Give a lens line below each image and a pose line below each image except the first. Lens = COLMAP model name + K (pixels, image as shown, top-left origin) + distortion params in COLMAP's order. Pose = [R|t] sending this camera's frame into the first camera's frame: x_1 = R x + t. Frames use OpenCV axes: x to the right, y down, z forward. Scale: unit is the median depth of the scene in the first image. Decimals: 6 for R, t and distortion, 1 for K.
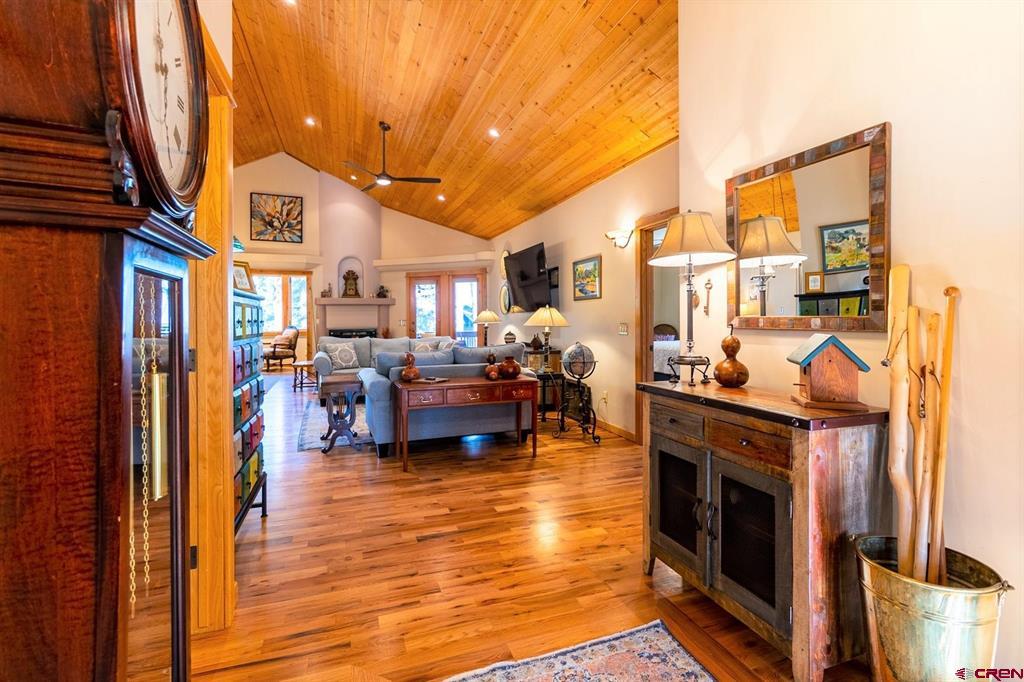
lens RADIAL K [[471.8, 0, 518.6], [0, 471.8, 323.6], [0, 0, 1]] dist [-0.000983, 0.001755]
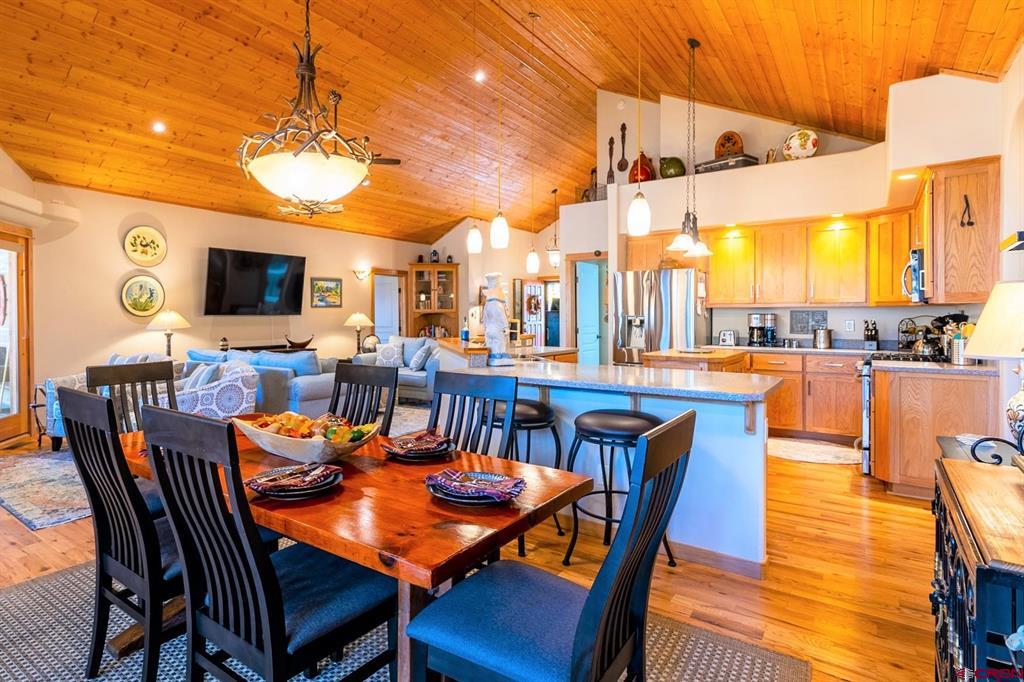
lens RADIAL K [[546.9, 0, 438.5], [0, 546.9, 320.4], [0, 0, 1]] dist [0.004799, 0.000843]
pose [[-0.520205, 0.001874, 0.854039, -0.826247], [0.016132, 0.999841, 0.007632, -0.011380], [-0.853889, 0.017747, -0.520153, 0.910136]]
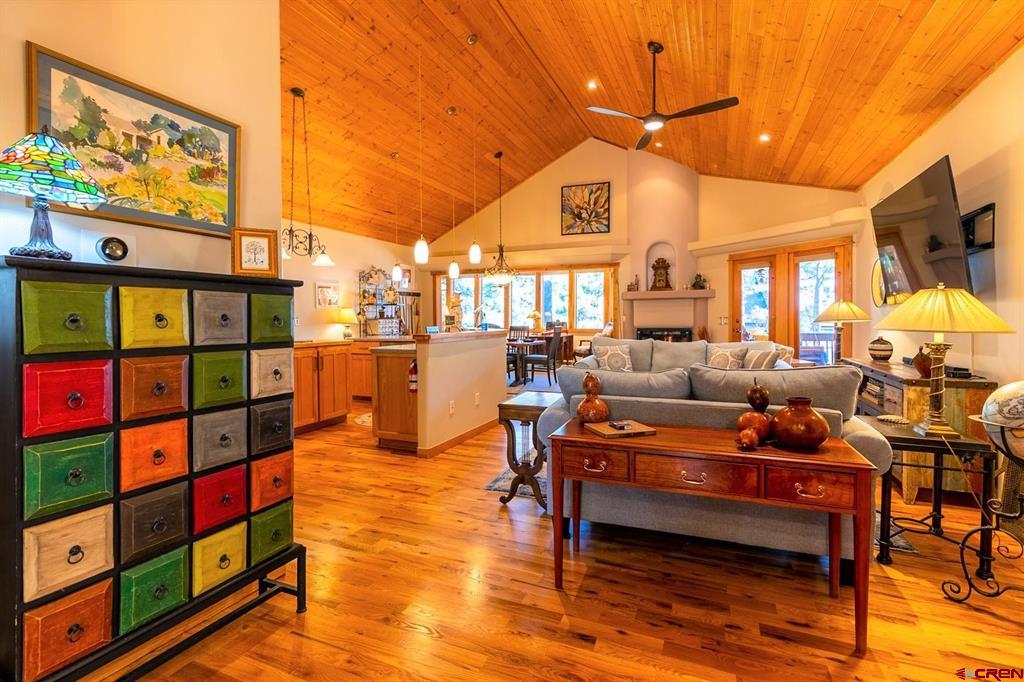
lens RADIAL K [[471.8, 0, 518.6], [0, 471.8, 323.6], [0, 0, 1]] dist [-0.000983, 0.001755]
pose [[0.727194, 0.010937, -0.686345, 0.042043], [-0.006894, 0.999939, 0.008630, -0.001271], [0.686397, -0.001544, 0.727225, 0.222166]]
